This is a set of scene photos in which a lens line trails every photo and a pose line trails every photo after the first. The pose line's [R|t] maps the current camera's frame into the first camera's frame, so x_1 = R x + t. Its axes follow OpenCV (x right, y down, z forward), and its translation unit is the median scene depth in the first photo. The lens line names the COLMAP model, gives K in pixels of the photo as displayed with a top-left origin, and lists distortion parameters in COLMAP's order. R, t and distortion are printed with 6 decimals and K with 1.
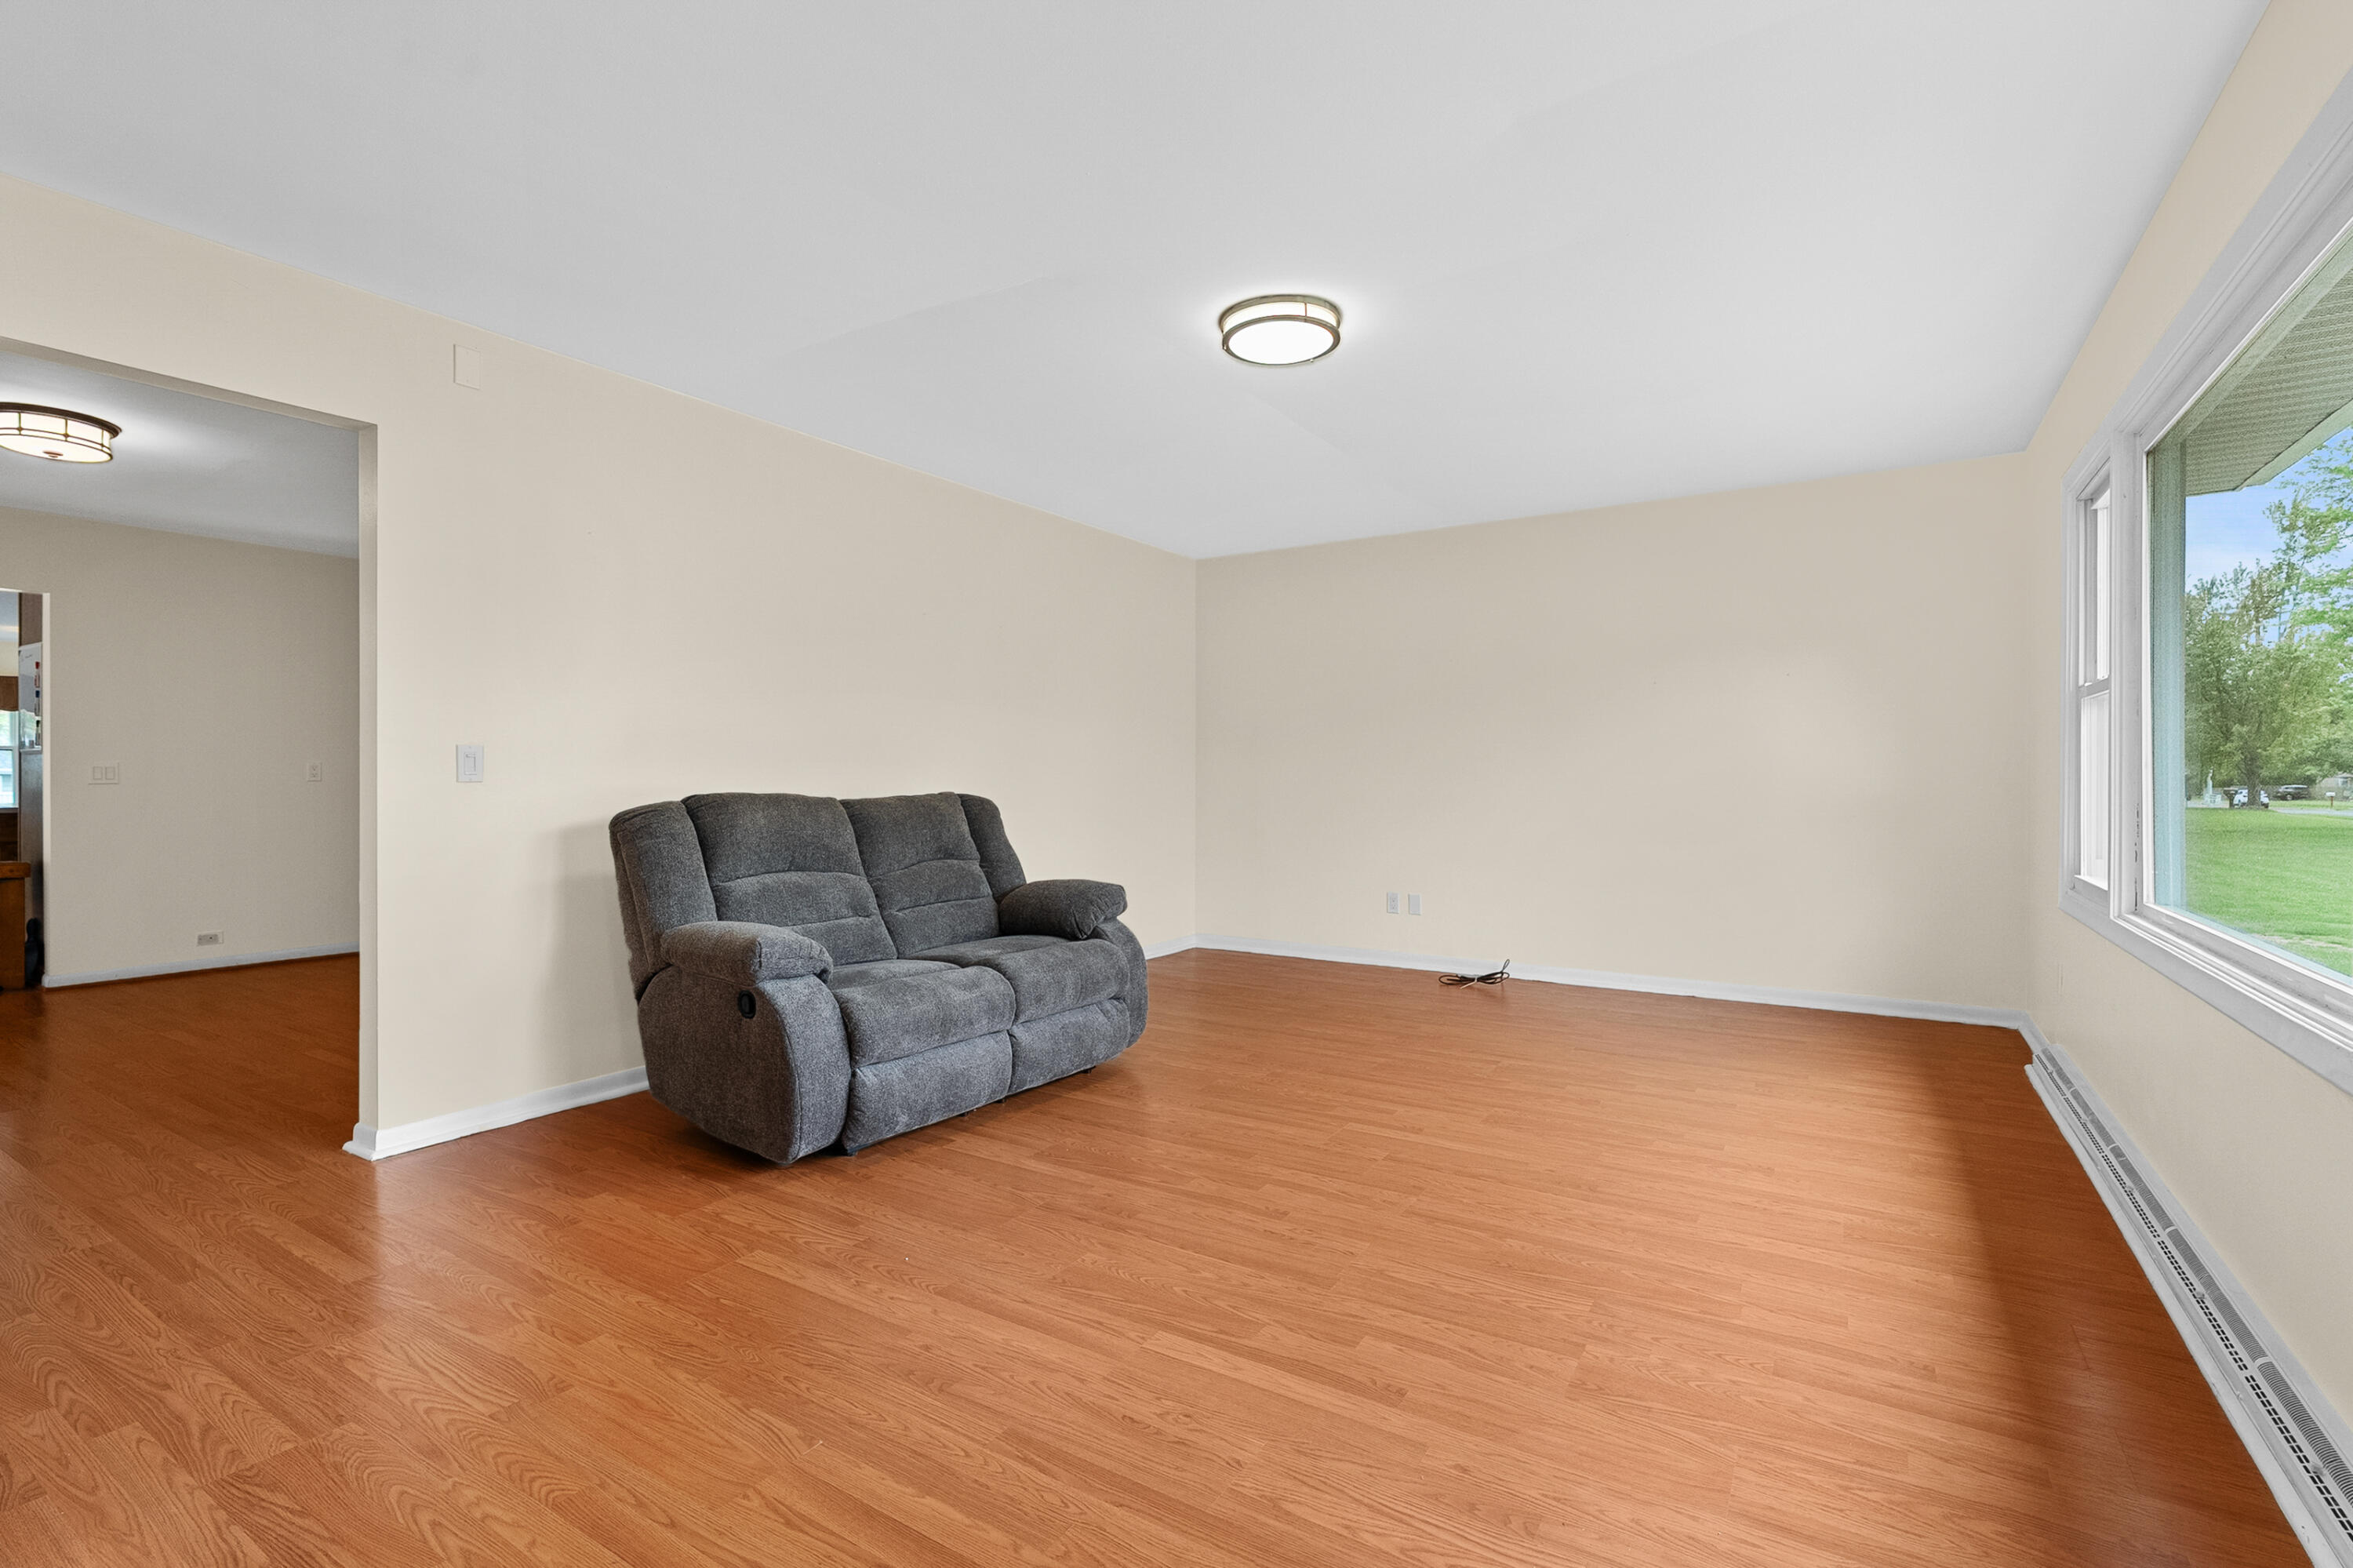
lens RADIAL K [[1068.3, 0, 1192.4], [0, 1068.3, 793.6], [0, 0, 1]] dist [-0.000422, 0.000182]
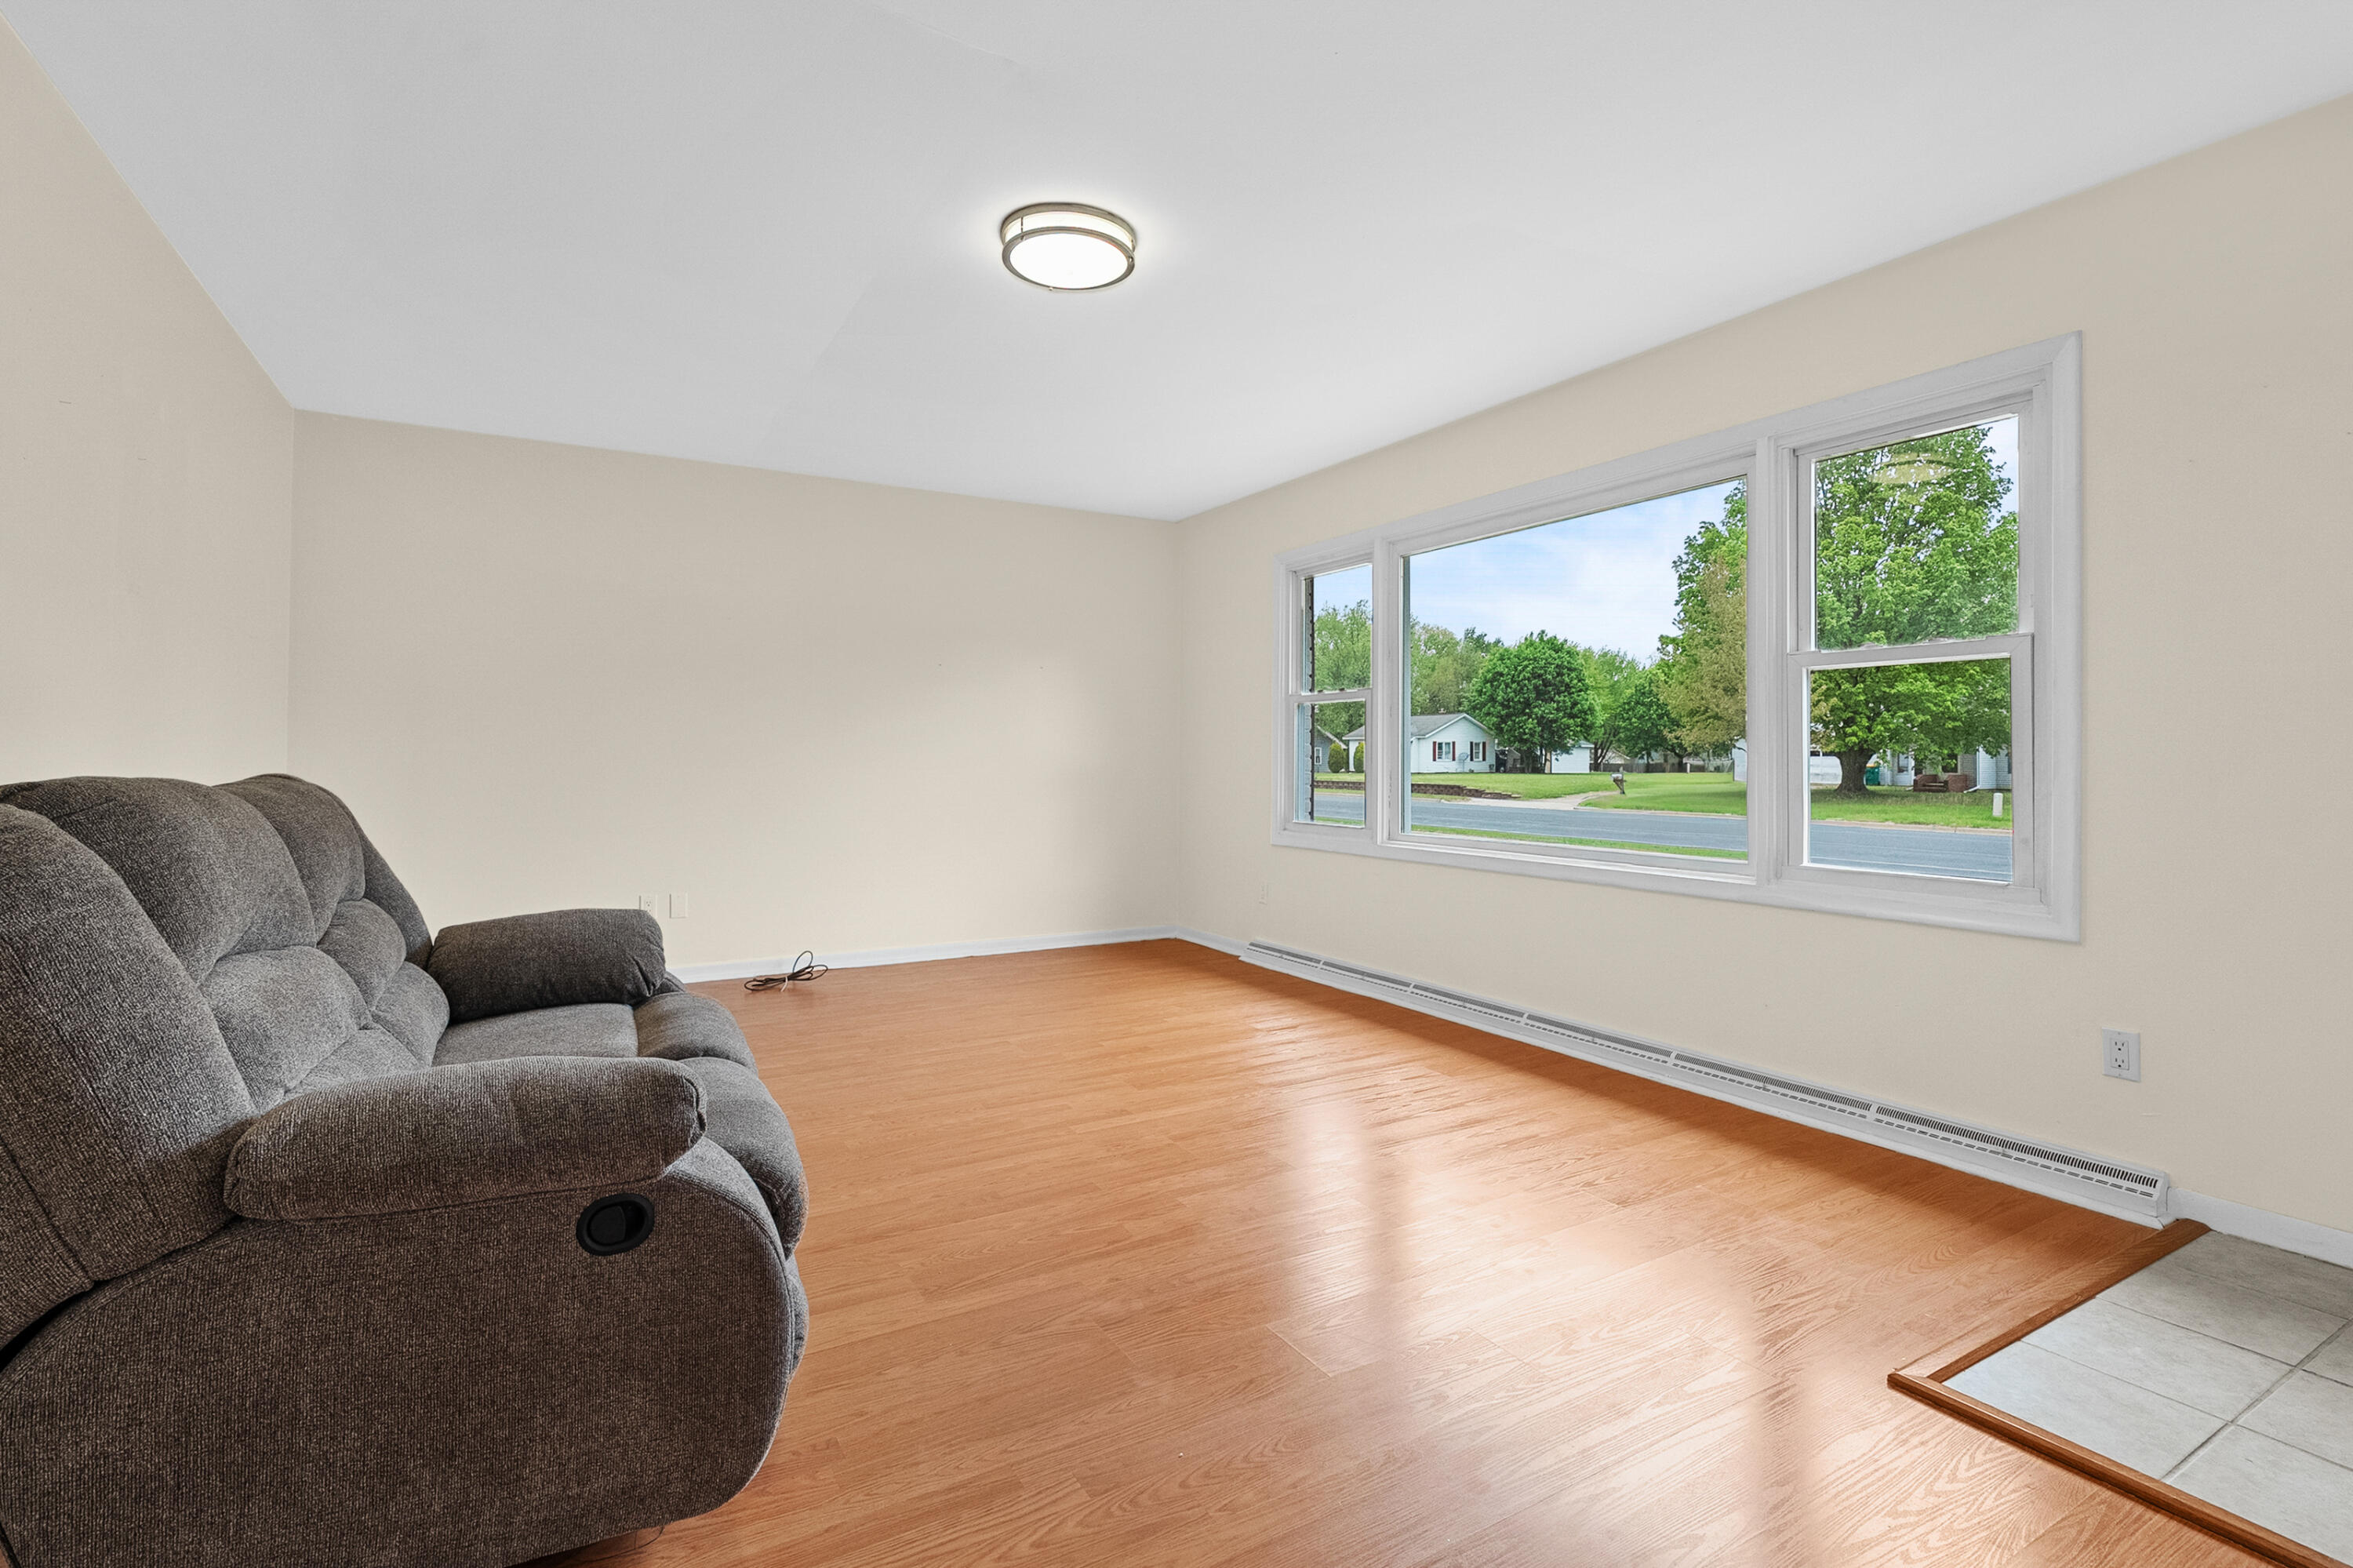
lens RADIAL K [[1067.3, 0, 1175.3], [0, 1067.3, 764.5], [0, 0, 1]] dist [-0.002928, 0.000615]
pose [[0.462570, -0.001300, 0.886582, -0.659328], [0.008722, 0.999957, -0.003085, 0.000119], [-0.886540, 0.009160, 0.462562, 0.521402]]
